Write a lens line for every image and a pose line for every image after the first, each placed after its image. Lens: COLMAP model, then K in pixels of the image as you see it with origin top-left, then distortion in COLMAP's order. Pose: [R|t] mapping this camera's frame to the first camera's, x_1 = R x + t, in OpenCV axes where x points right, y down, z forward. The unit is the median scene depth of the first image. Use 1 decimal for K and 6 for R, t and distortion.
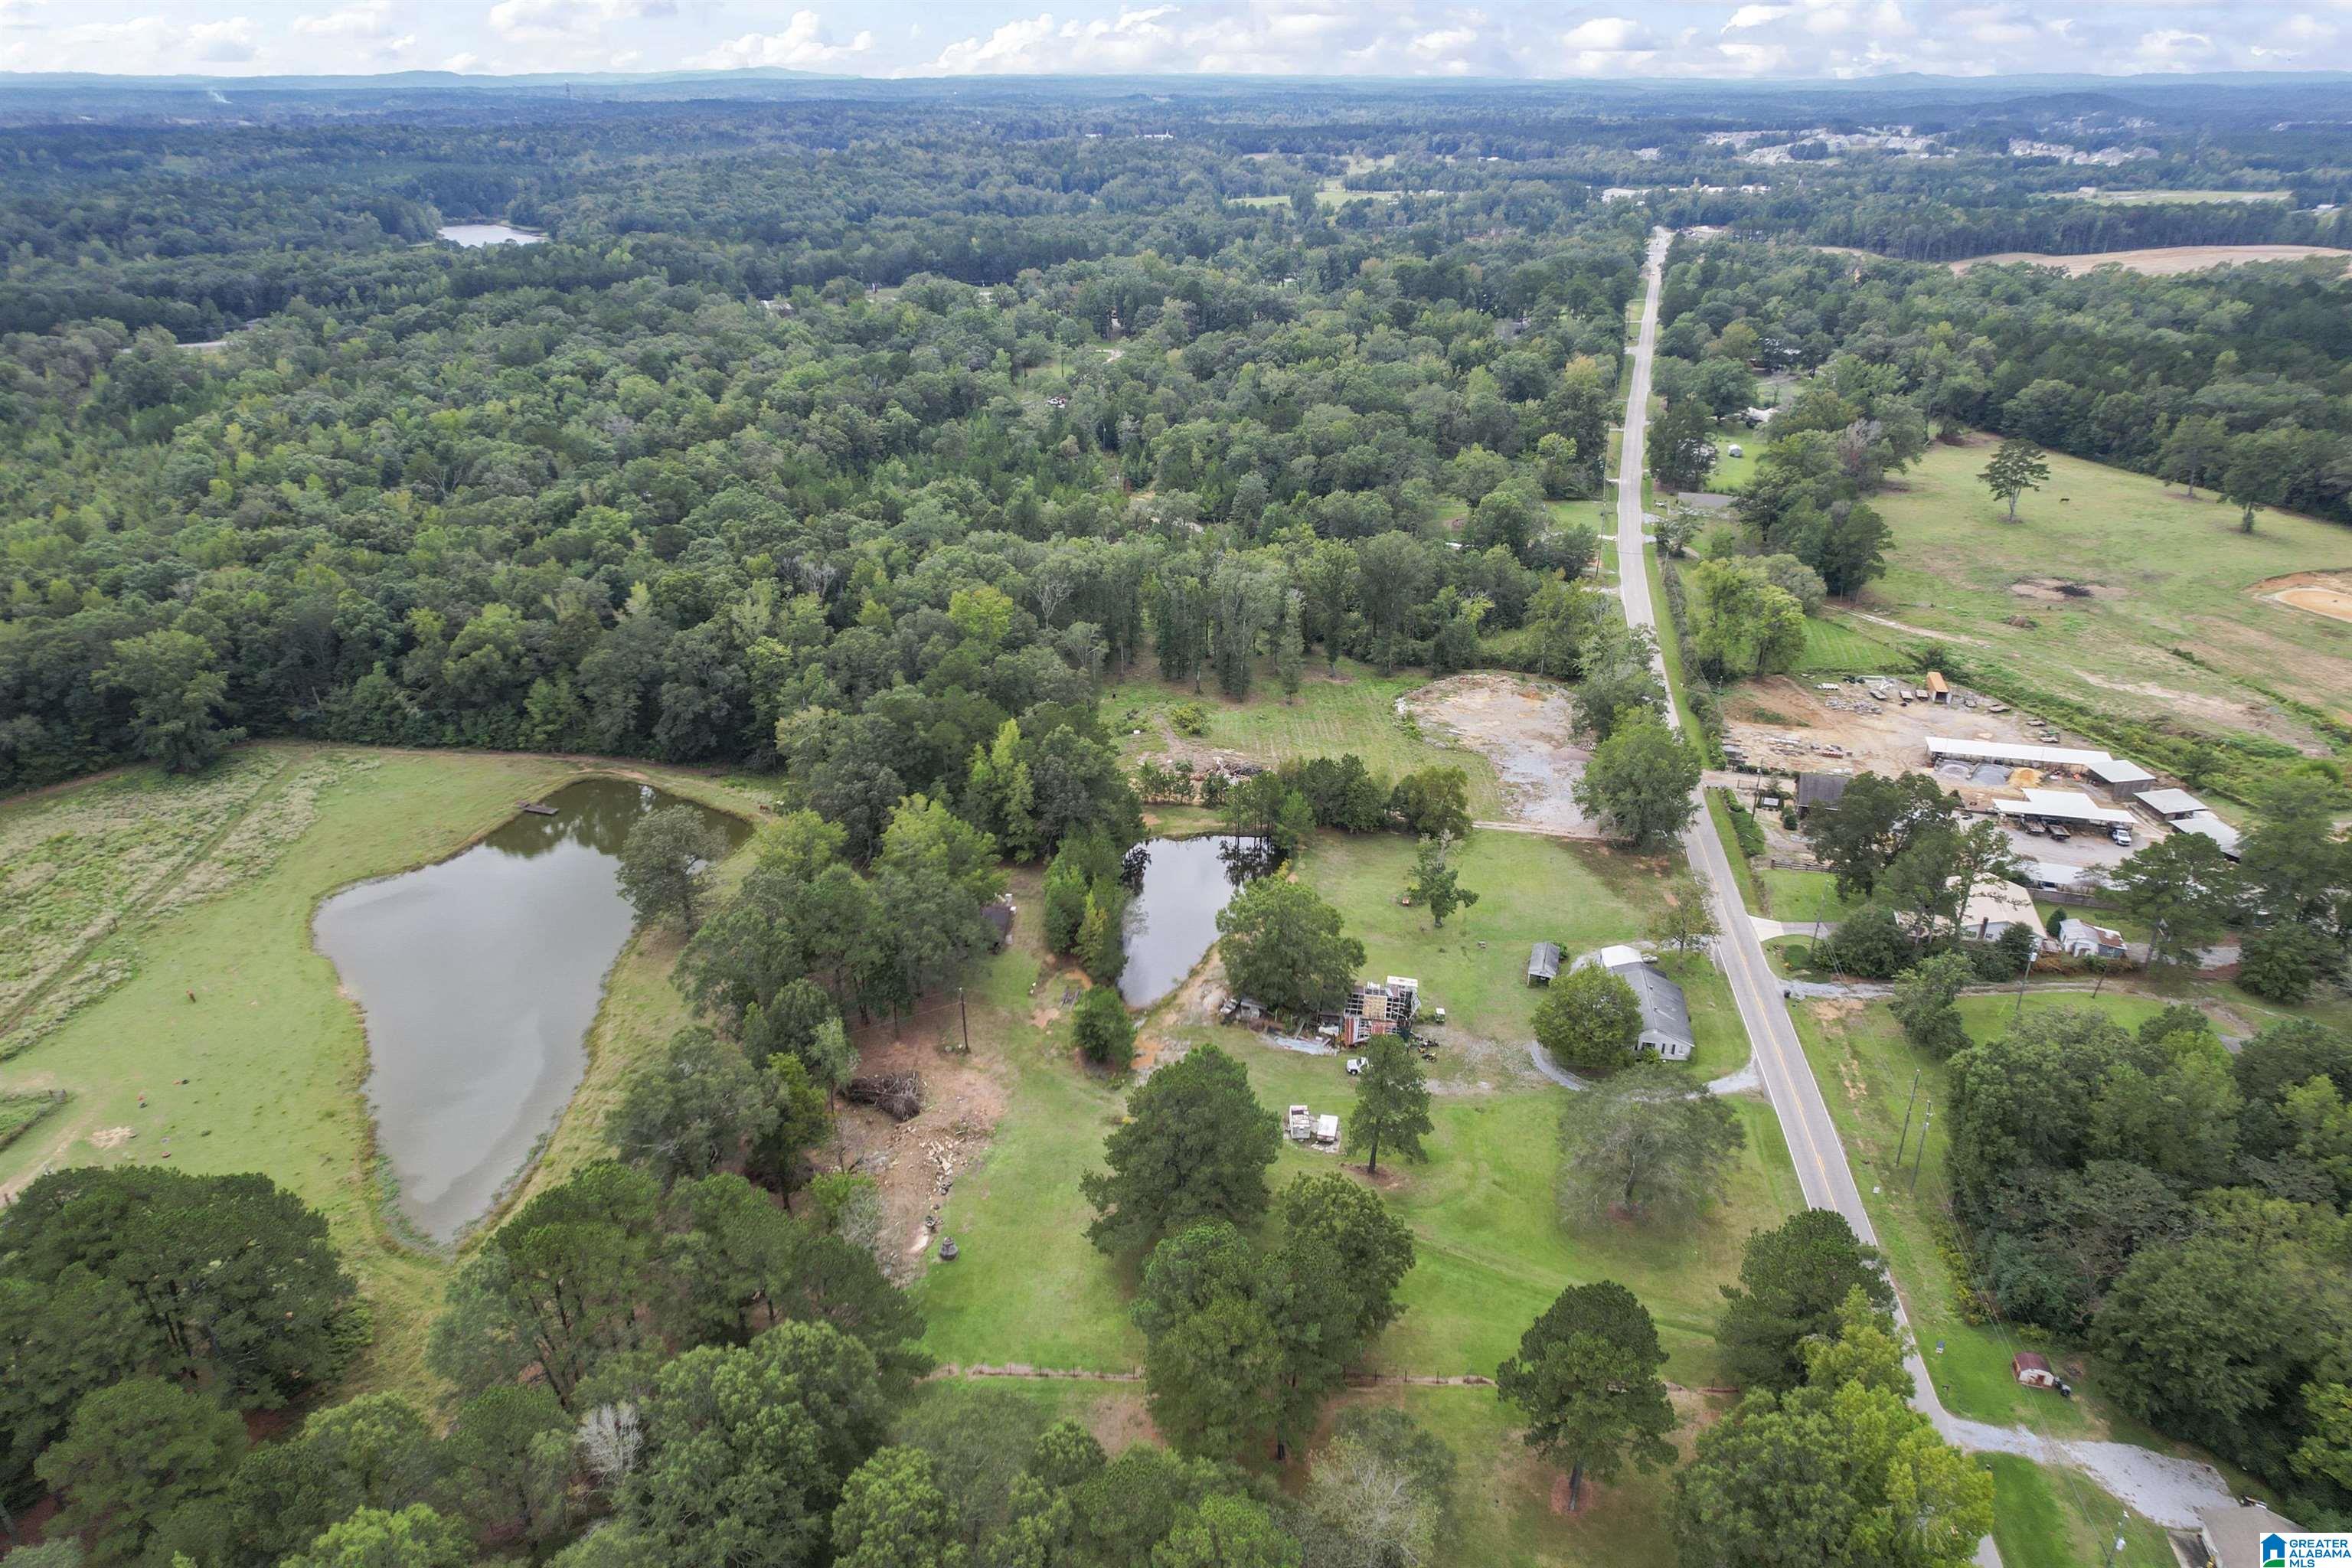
lens RADIAL K [[1522.8, 0, 1177.6], [0, 1522.8, 785.0], [0, 0, 1]] dist [-0.082108, 0.083743]
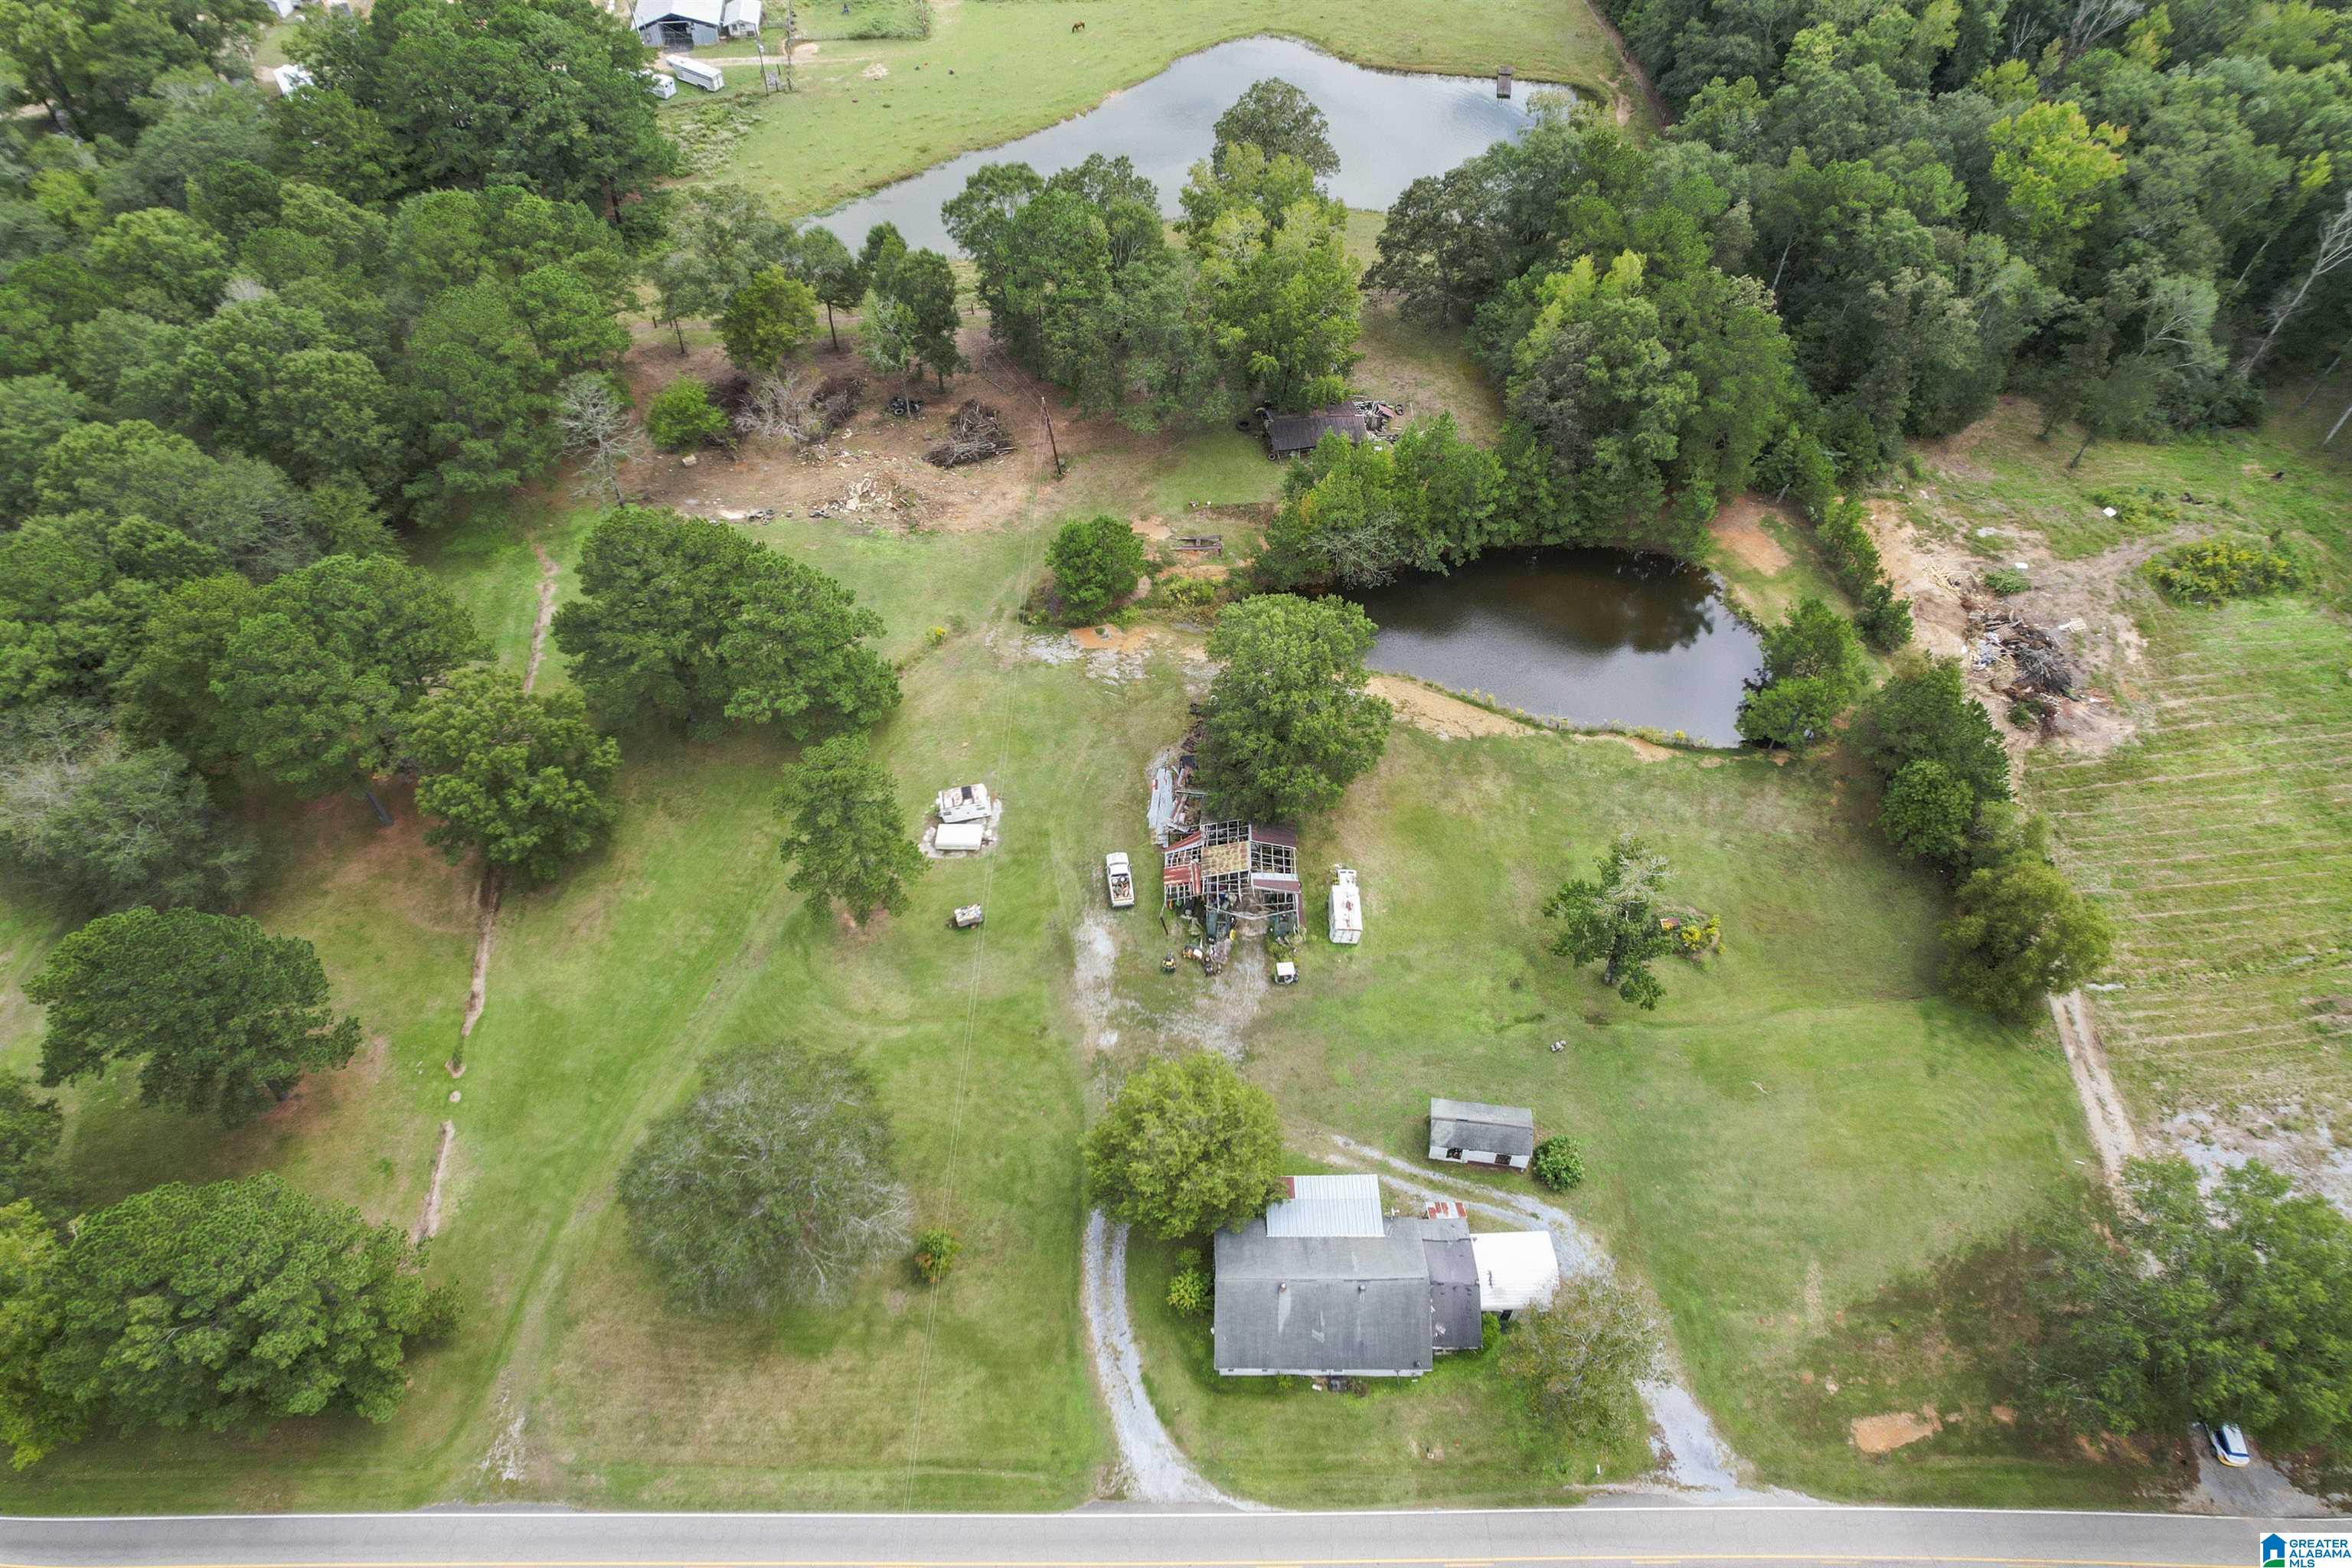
lens RADIAL K [[1522.8, 0, 1177.6], [0, 1522.8, 785.0], [0, 0, 1]] dist [-0.082108, 0.083743]
pose [[0.152751, 0.755757, -0.636787, 0.394412], [-0.417050, 0.633459, 0.651766, -0.212691], [0.895956, 0.166014, 0.411950, 0.569152]]
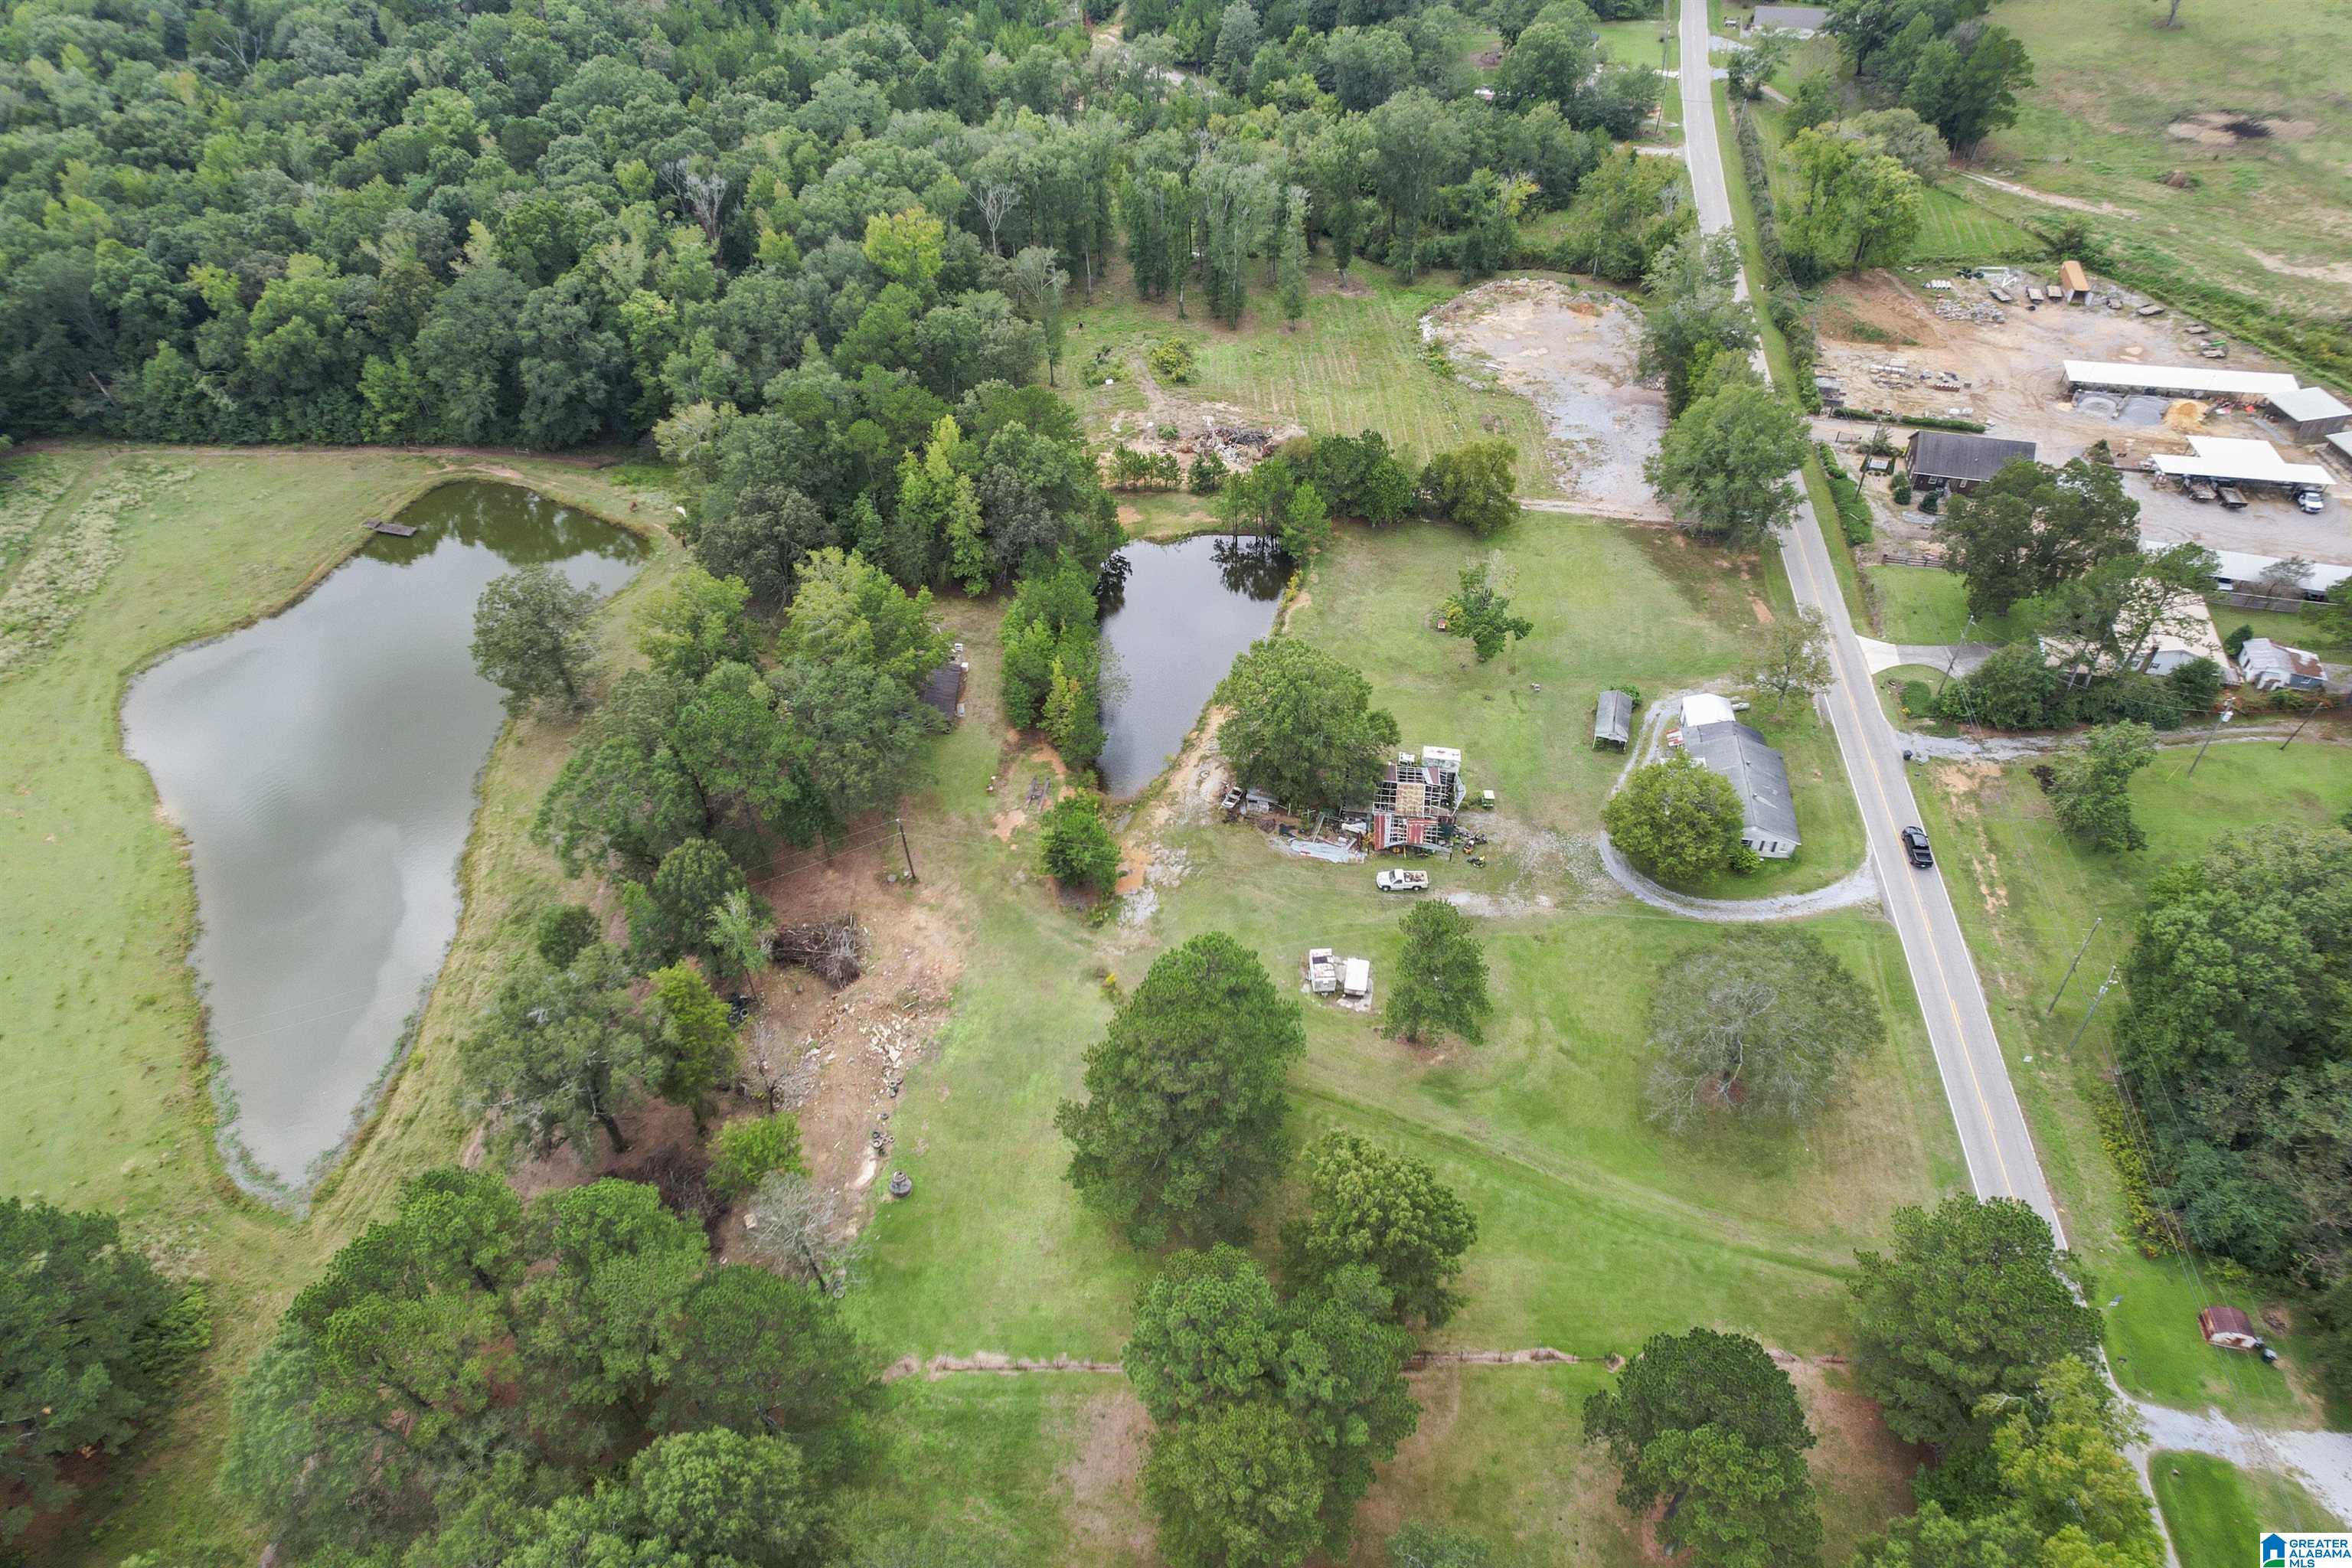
lens RADIAL K [[1487.1, 0, 1177.1], [0, 1487.1, 777.3], [0, 0, 1]] dist [-0.081693, 0.080702]
pose [[0.999376, -0.035148, -0.003417, 0.005954], [0.034445, 0.948889, 0.313725, -0.094708], [-0.007784, -0.313647, 0.949508, 0.194310]]
